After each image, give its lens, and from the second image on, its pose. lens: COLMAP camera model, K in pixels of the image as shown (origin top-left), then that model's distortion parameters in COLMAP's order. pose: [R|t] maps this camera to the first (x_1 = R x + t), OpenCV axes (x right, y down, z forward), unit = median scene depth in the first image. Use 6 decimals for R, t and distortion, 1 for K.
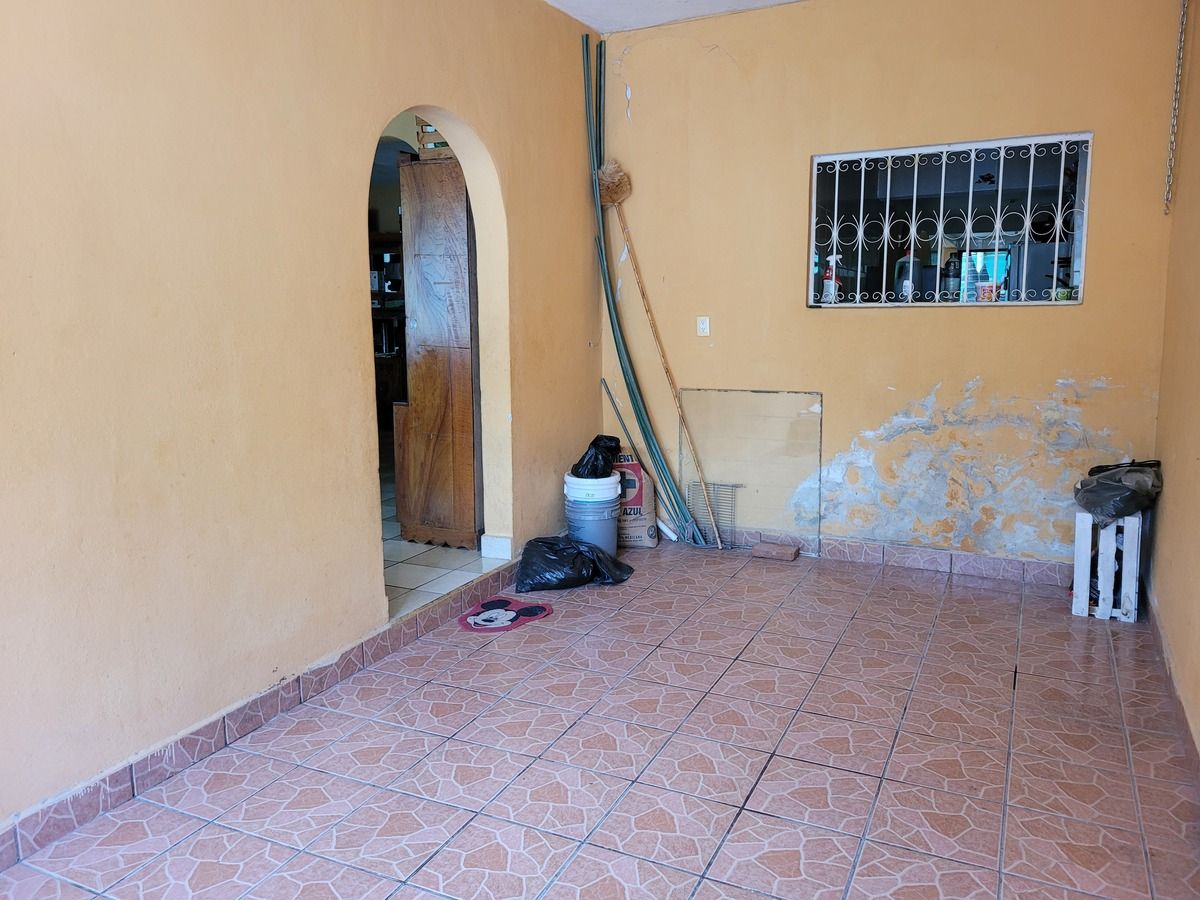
lens RADIAL K [[908.9, 0, 598.9], [0, 908.9, 448.8], [0, 0, 1]] dist [0.006948, 0.001651]
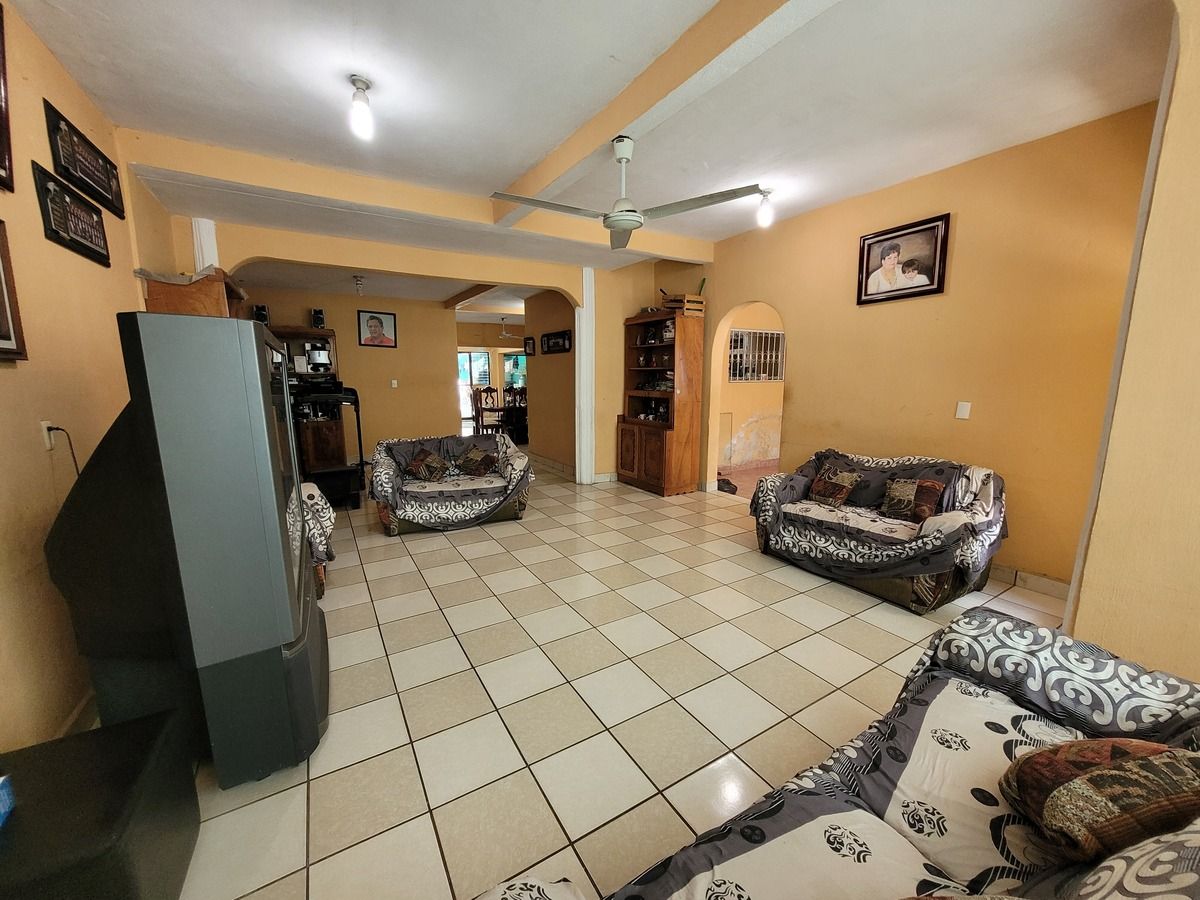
lens RADIAL K [[473.9, 0, 603.4], [0, 473.9, 451.4], [0, 0, 1]] dist [-0.000247, -0.000003]
pose [[0.534439, -0.127413, 0.835548, -1.219851], [0.132895, 0.988943, 0.065801, -0.093506], [-0.834694, 0.075874, 0.545463, 0.546571]]
